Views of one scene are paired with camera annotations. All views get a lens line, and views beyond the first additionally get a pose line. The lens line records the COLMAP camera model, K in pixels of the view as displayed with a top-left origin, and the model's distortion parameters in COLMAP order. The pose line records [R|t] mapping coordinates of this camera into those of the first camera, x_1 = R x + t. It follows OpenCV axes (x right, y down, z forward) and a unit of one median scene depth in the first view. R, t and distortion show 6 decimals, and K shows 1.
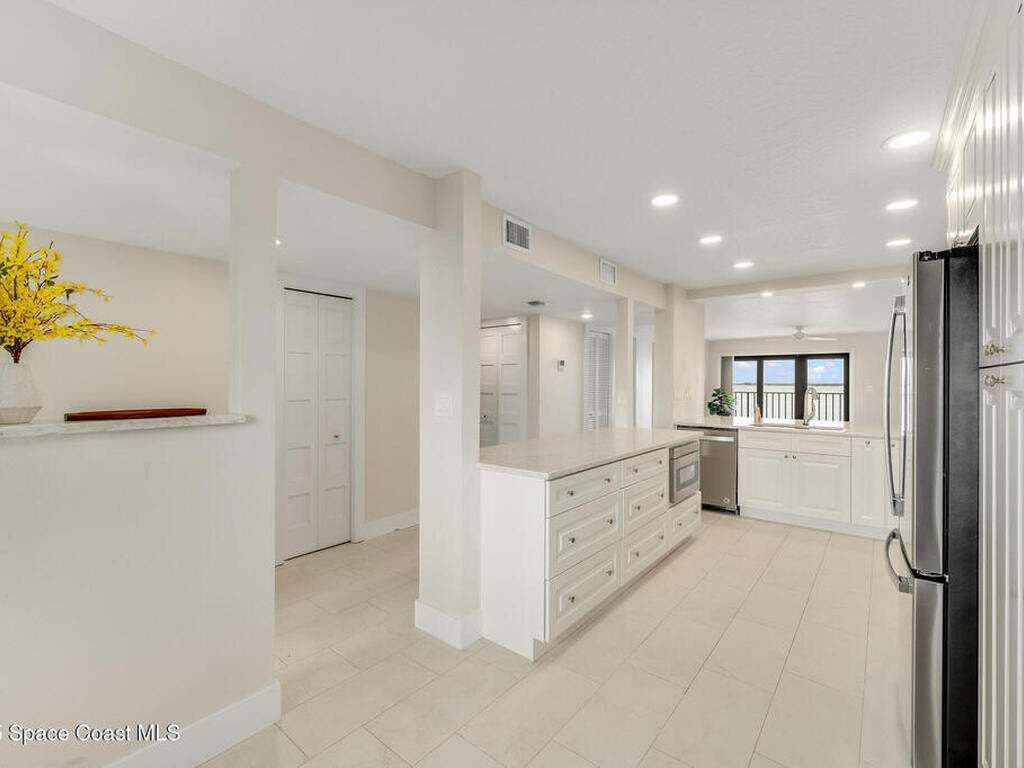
lens RADIAL K [[456.9, 0, 517.3], [0, 456.9, 385.4], [0, 0, 1]] dist [0.001862, -0.000534]
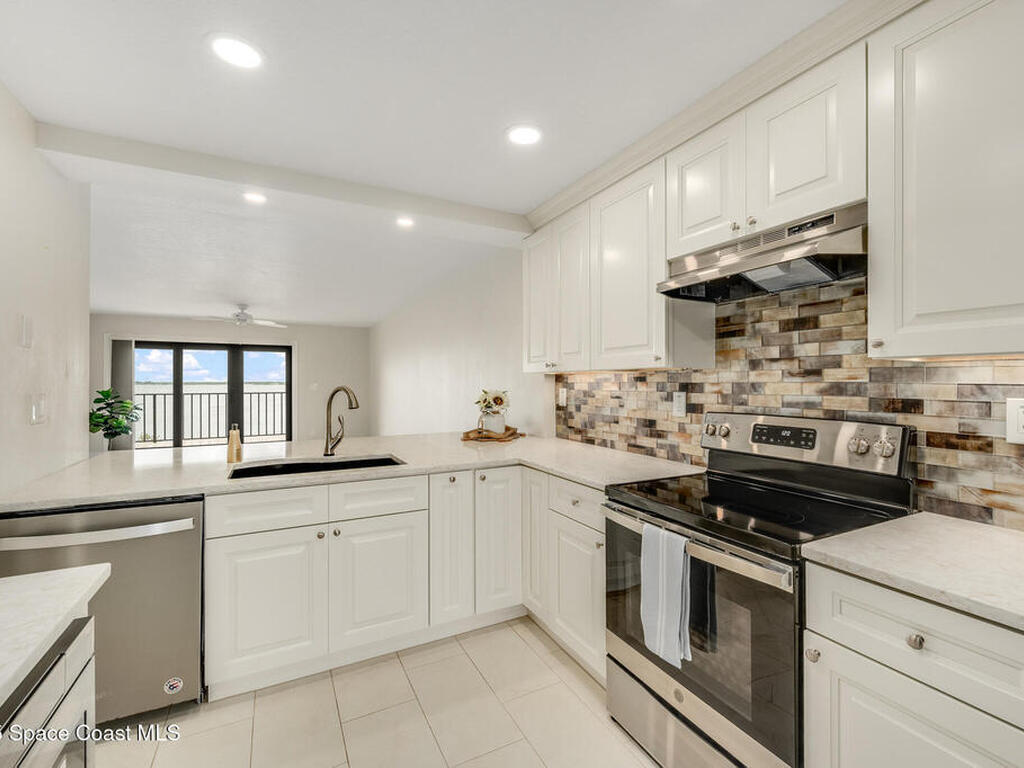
lens RADIAL K [[456.9, 0, 517.3], [0, 456.9, 379.3], [0, 0, 1]] dist [0.001862, -0.000534]
pose [[0.398967, -0.000183, 0.916965, 0.092714], [0.009378, 0.999949, -0.003881, -0.000183], [-0.916918, 0.010147, 0.398948, 0.242012]]
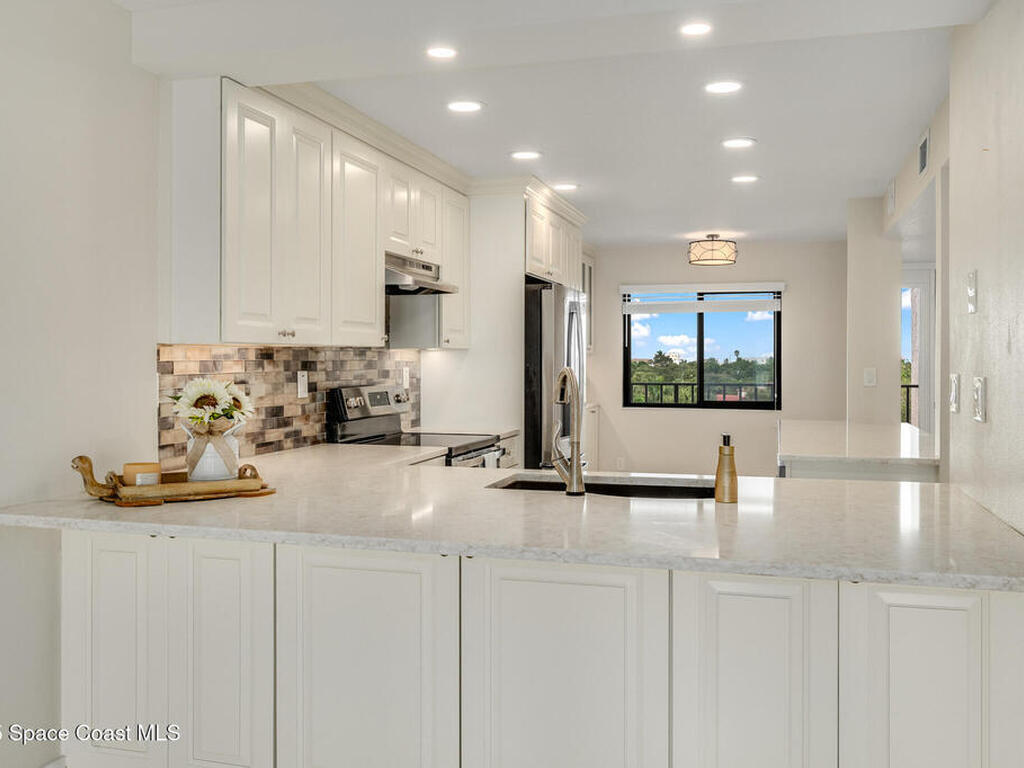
lens RADIAL K [[905.8, 0, 525.2], [0, 905.8, 363.0], [0, 0, 1]] dist [0.005832, -0.000028]
pose [[-0.922550, -0.003161, -0.385865, 0.374157], [-0.006305, 0.999956, 0.006884, -0.001116], [0.385826, 0.008783, -0.922530, 0.644943]]
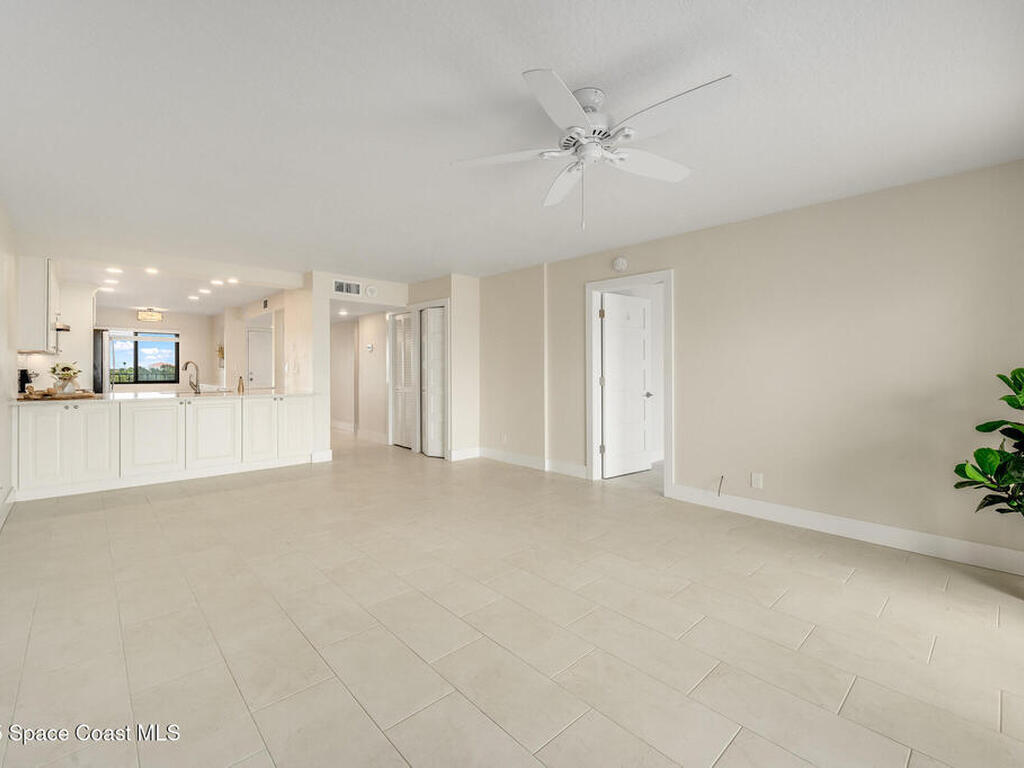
lens RADIAL K [[456.9, 0, 515.1], [0, 456.9, 375.7], [0, 0, 1]] dist [0.001862, -0.000534]
pose [[-0.143498, 0.011712, -0.989581, 0.698447], [-0.012246, 0.999832, 0.013609, 0.005445], [0.989575, 0.014071, -0.143331, 0.827644]]
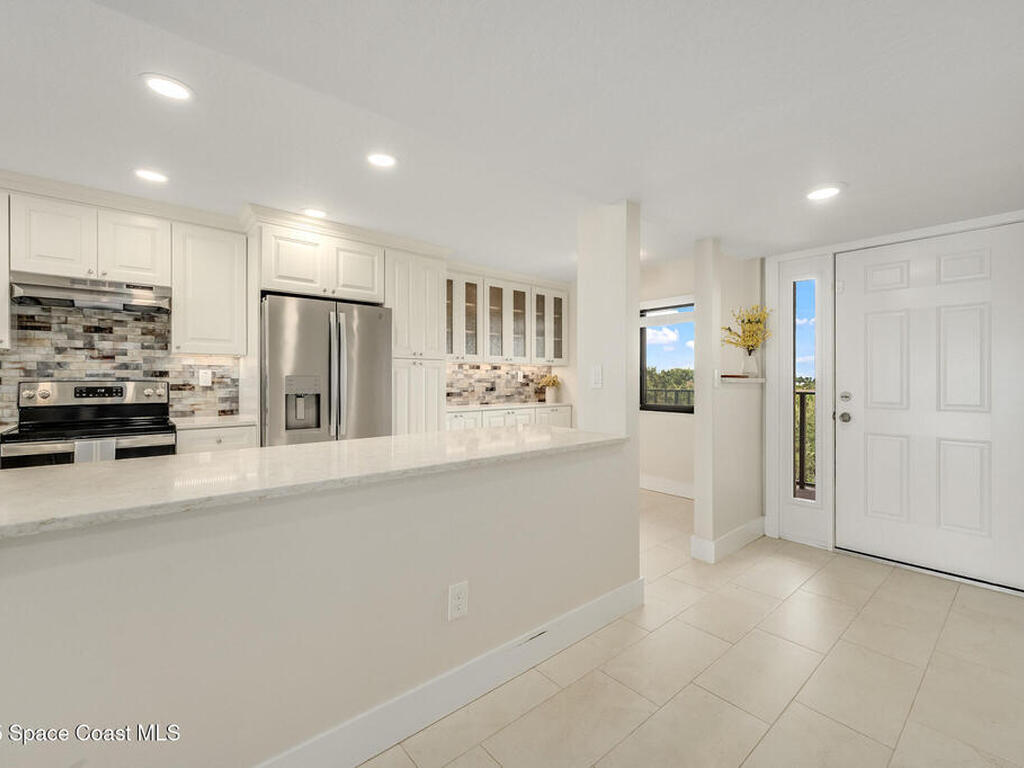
lens RADIAL K [[456.9, 0, 519.8], [0, 456.9, 381.1], [0, 0, 1]] dist [0.001862, -0.000534]
pose [[-0.983776, -0.006159, 0.179297, -0.030685], [-0.004093, 0.999921, 0.011890, 0.008362], [-0.179356, 0.010963, -0.983723, 0.450133]]
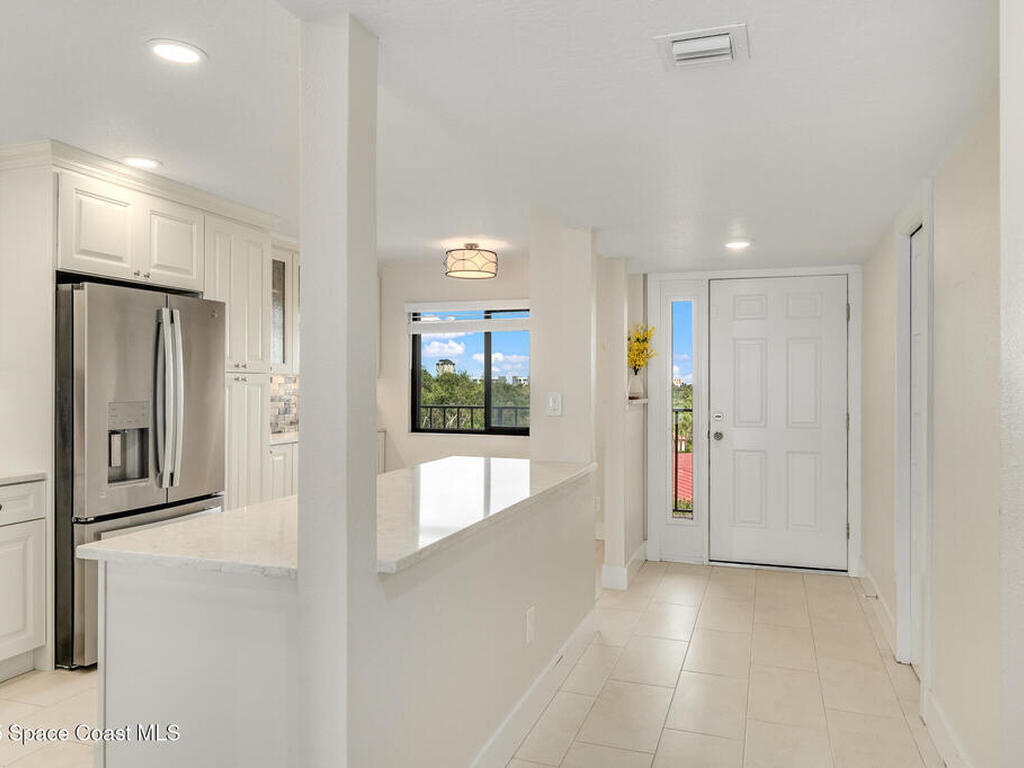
lens RADIAL K [[728.1, 0, 513.1], [0, 728.1, 380.1], [0, 0, 1]] dist [-0.002800, -0.004170]
pose [[-0.943791, -0.008506, -0.330434, 0.105131], [-0.009607, 0.999952, 0.001699, -0.002556], [0.330403, 0.004777, -0.943828, 0.540108]]
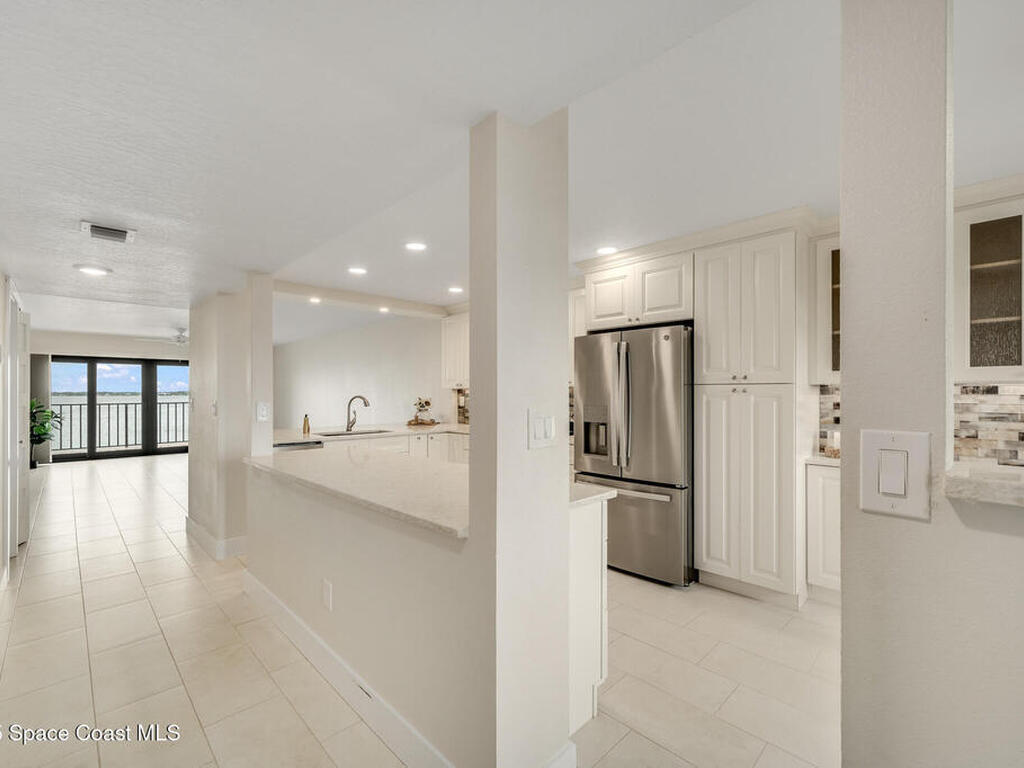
lens RADIAL K [[456.9, 0, 515.9], [0, 456.9, 392.2], [0, 0, 1]] dist [0.001862, -0.000534]
pose [[0.115339, -0.003682, 0.993319, -0.163200], [0.007907, 0.999965, 0.002788, -0.001693], [-0.993295, 0.007533, 0.115364, 0.205146]]
